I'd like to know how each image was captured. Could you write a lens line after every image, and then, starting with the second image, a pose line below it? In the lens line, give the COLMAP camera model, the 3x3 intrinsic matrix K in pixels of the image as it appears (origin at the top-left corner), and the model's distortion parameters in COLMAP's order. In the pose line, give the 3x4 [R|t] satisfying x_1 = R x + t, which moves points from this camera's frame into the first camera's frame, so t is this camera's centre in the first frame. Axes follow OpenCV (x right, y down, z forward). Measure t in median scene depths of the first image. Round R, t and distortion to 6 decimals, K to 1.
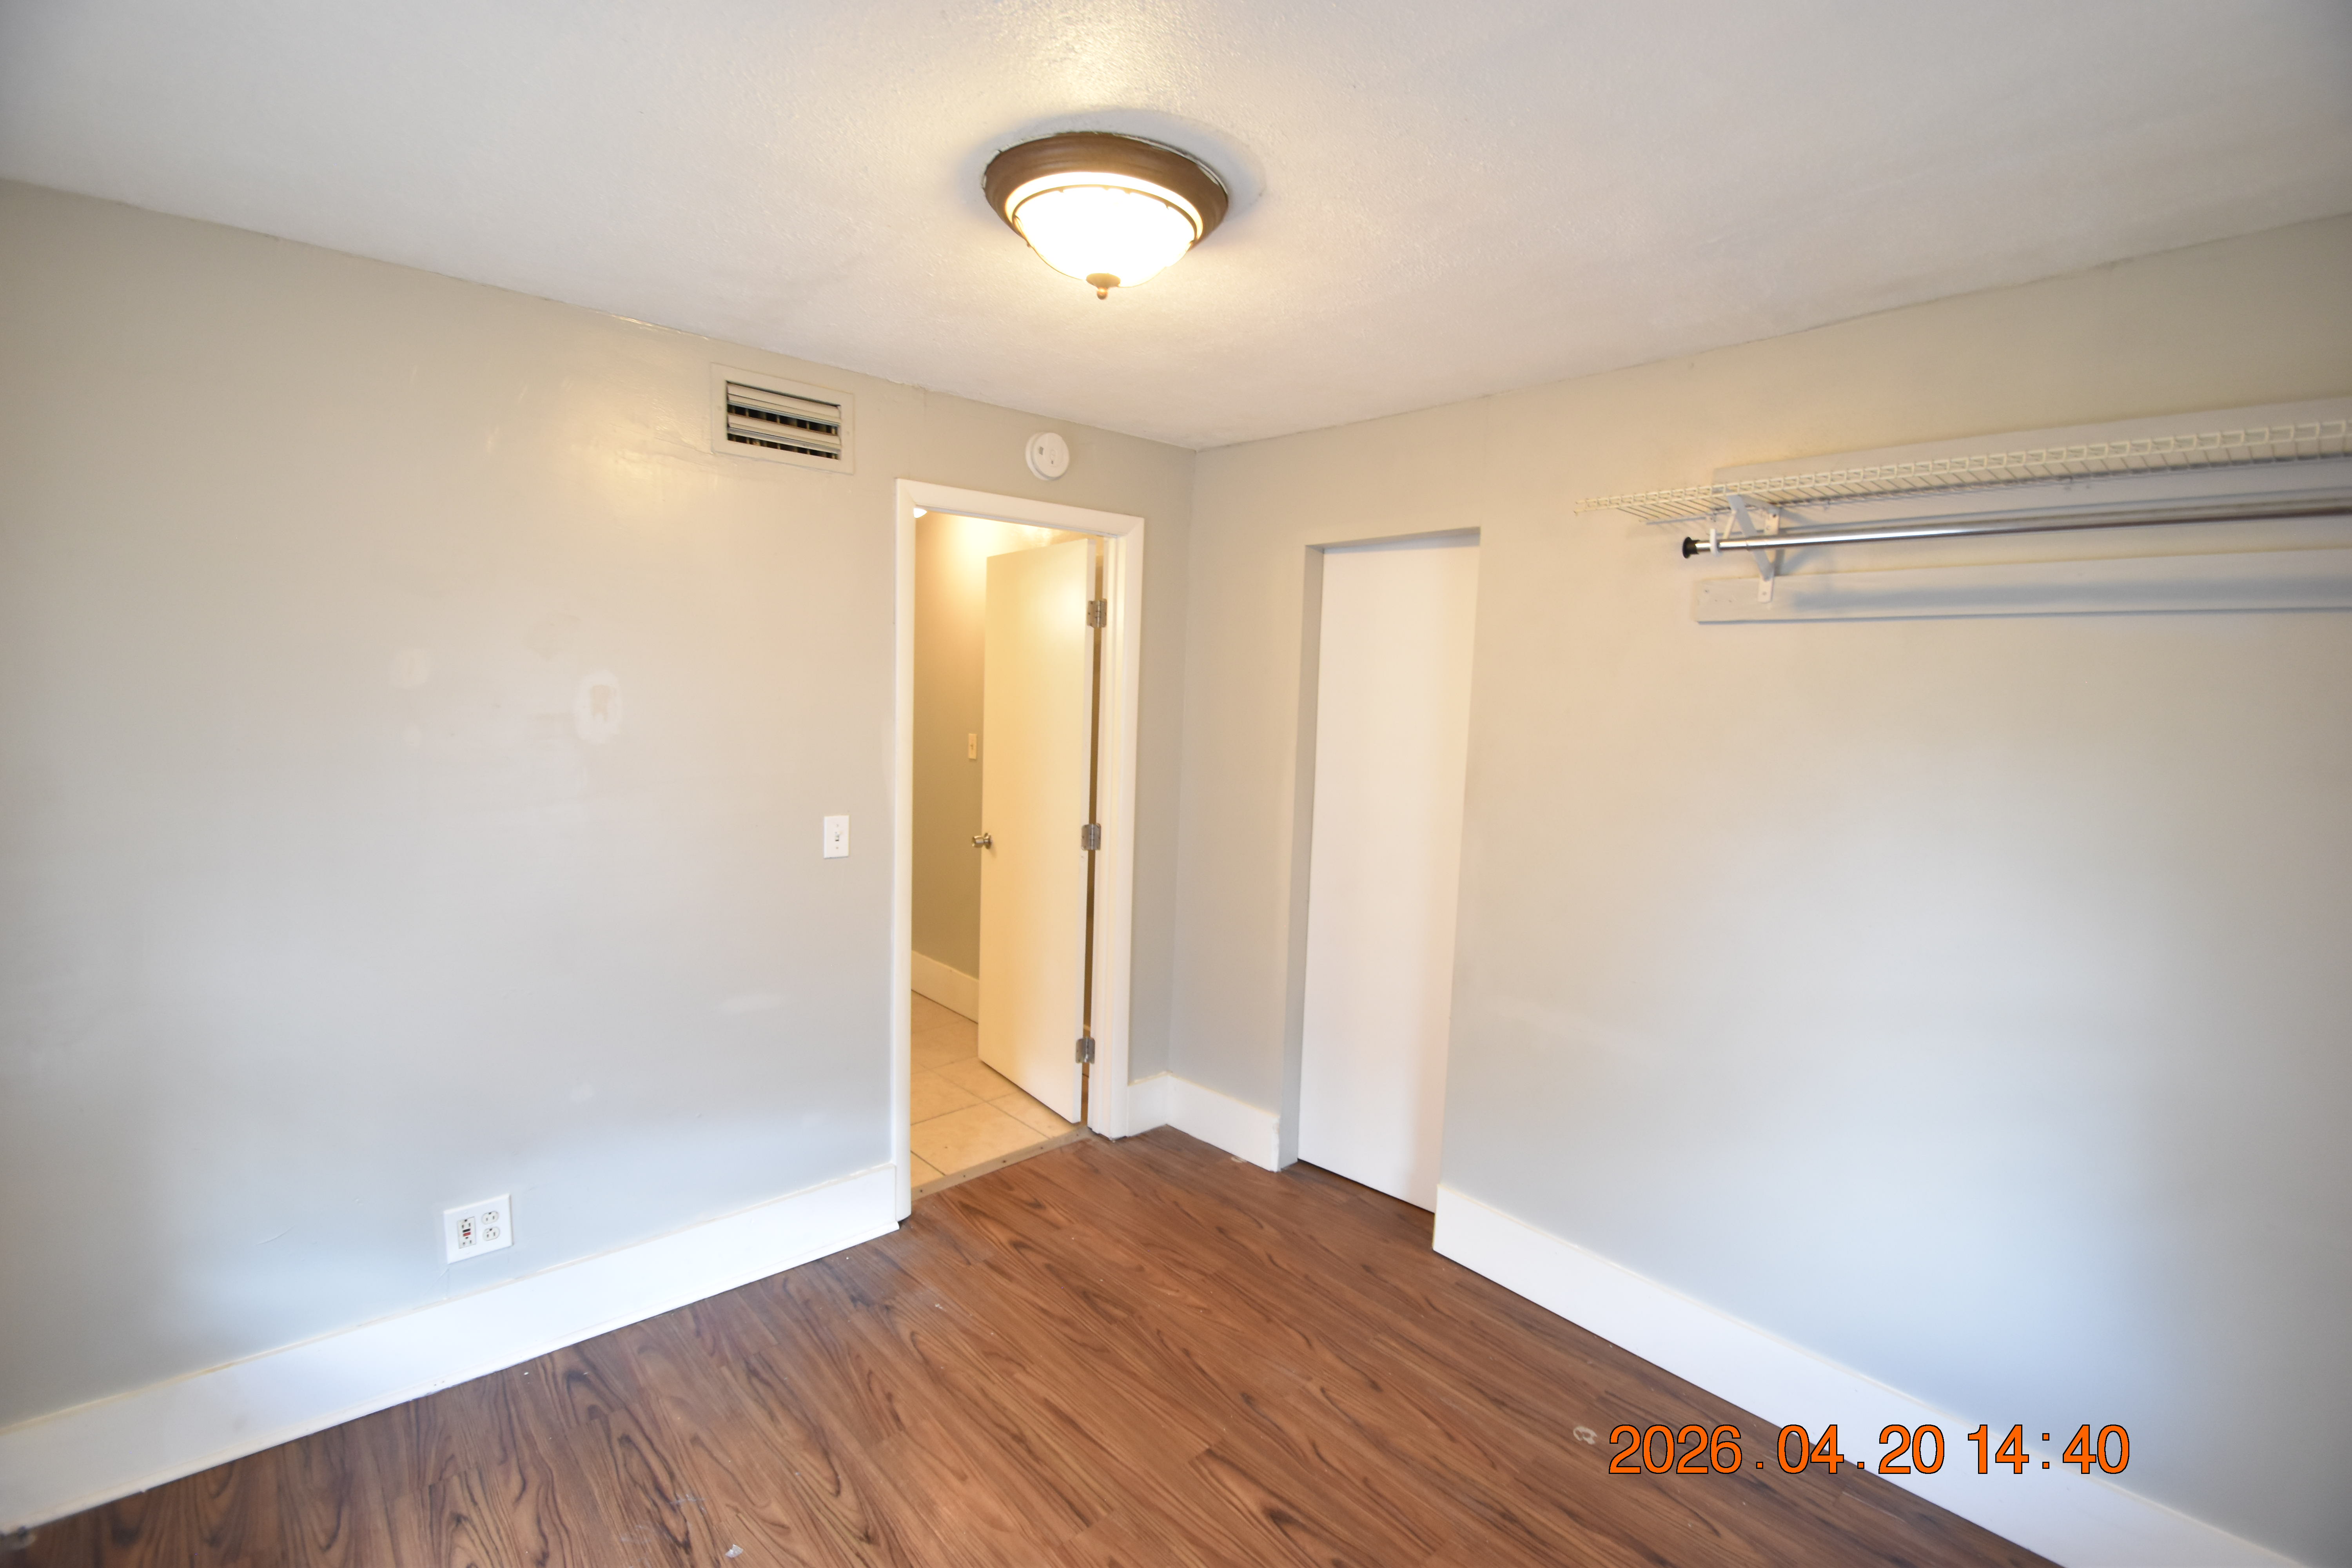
lens RADIAL K [[1024.4, 0, 1168.8], [0, 1024.4, 784.2], [0, 0, 1]] dist [0.002136, -0.007437]
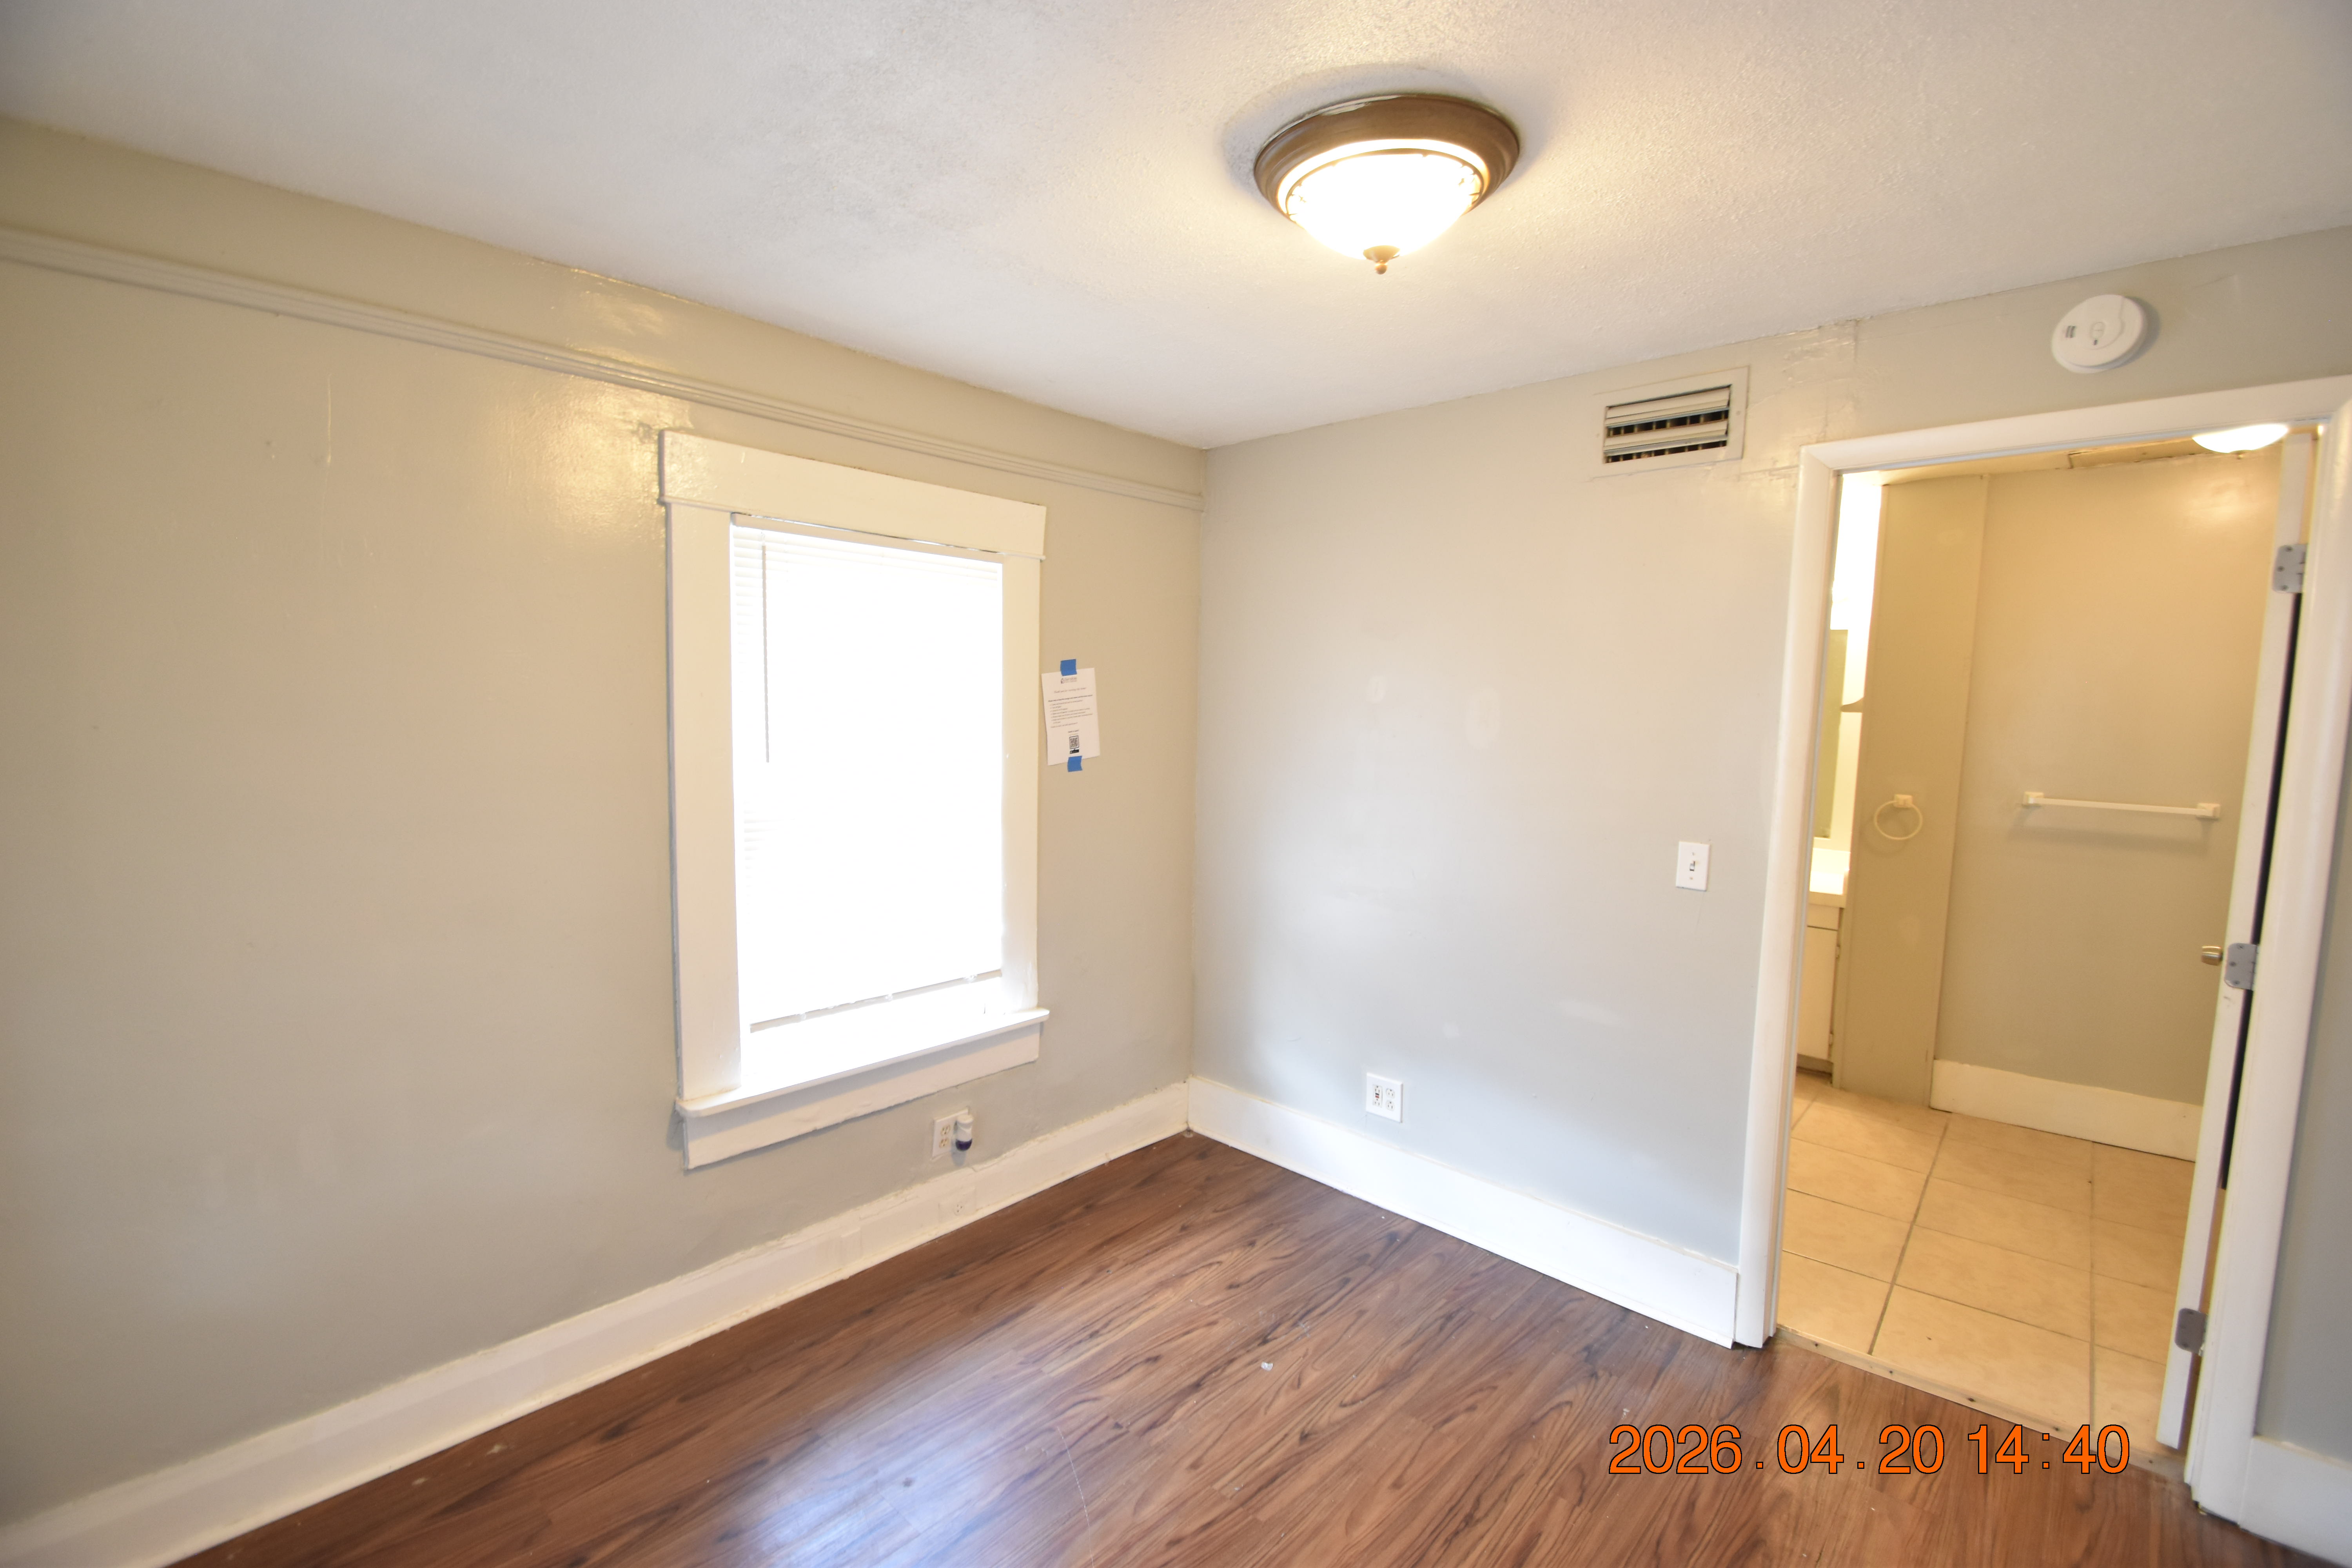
lens RADIAL K [[1024.4, 0, 1177.7], [0, 1024.4, 783.5], [0, 0, 1]] dist [0.002136, -0.007437]
pose [[0.097600, 0.062527, -0.993260, 0.683288], [-0.103744, 0.993226, 0.052330, -0.027421], [0.989804, 0.097937, 0.103426, 0.587125]]
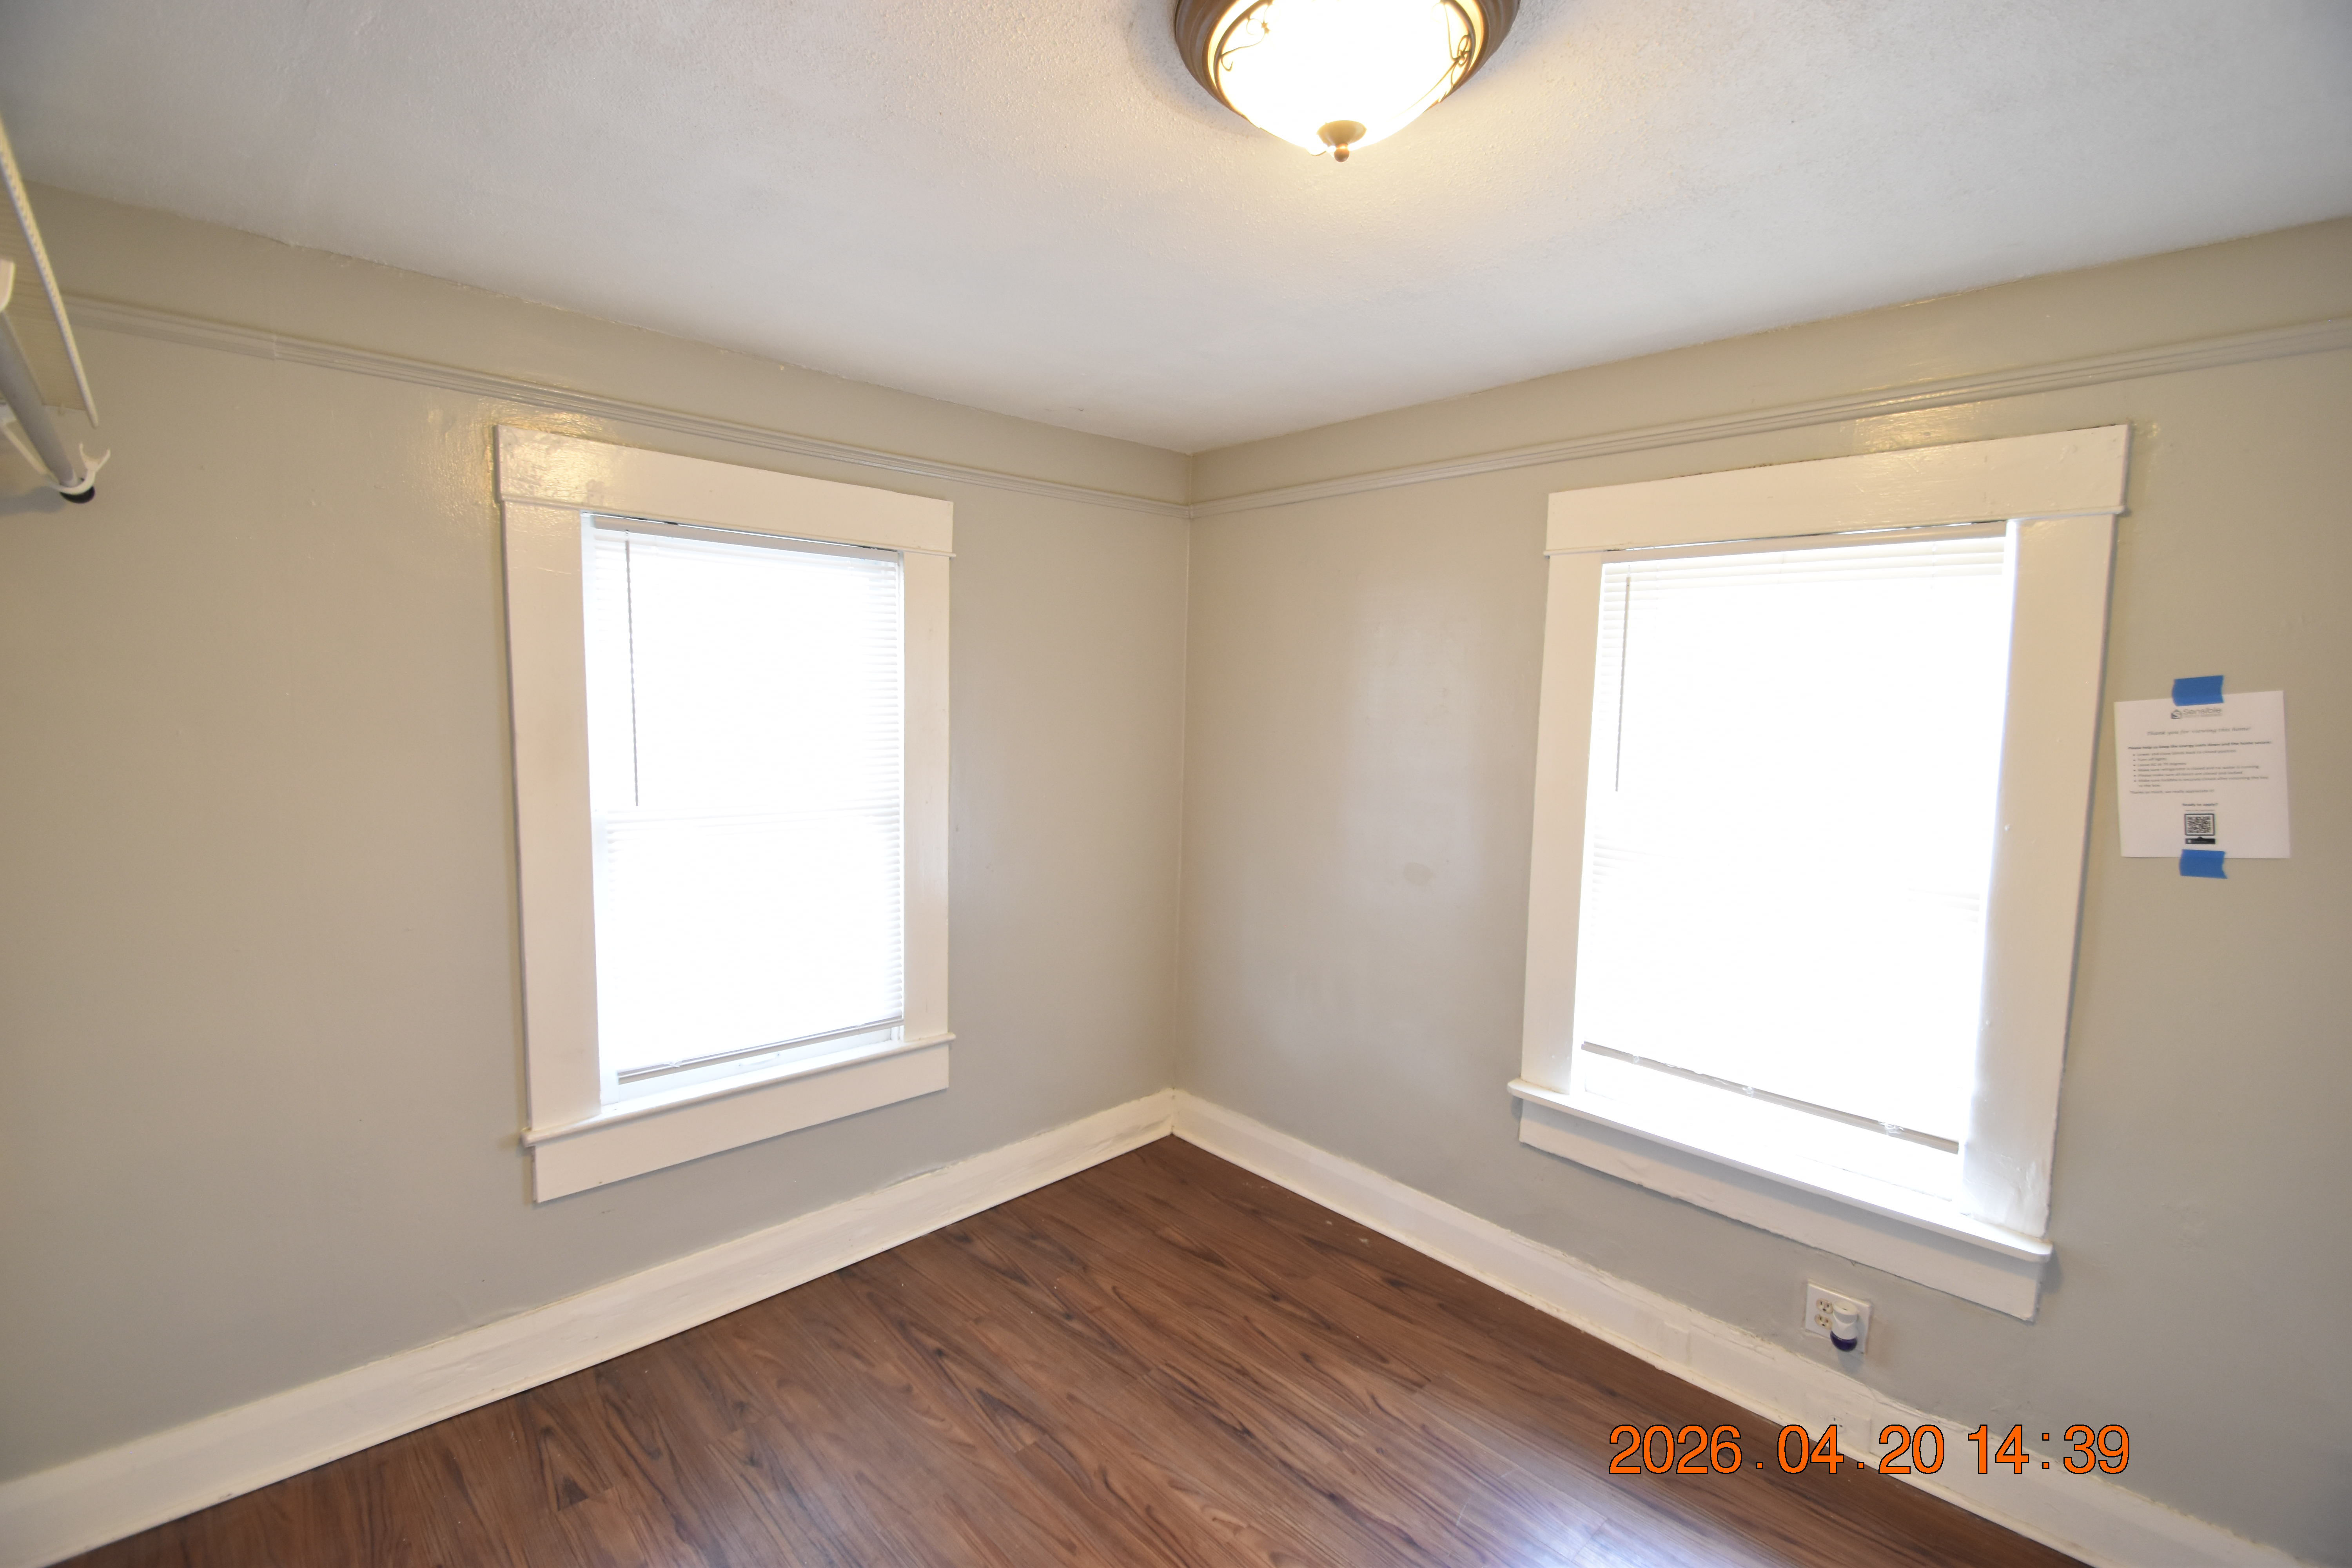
lens RADIAL K [[1024.4, 0, 1166.8], [0, 1024.4, 786.7], [0, 0, 1]] dist [0.002136, -0.007437]
pose [[-0.998280, -0.048259, -0.033292, 0.110831], [-0.053330, 0.983356, 0.173688, -0.112129], [0.024356, 0.175165, -0.984238, 1.290874]]
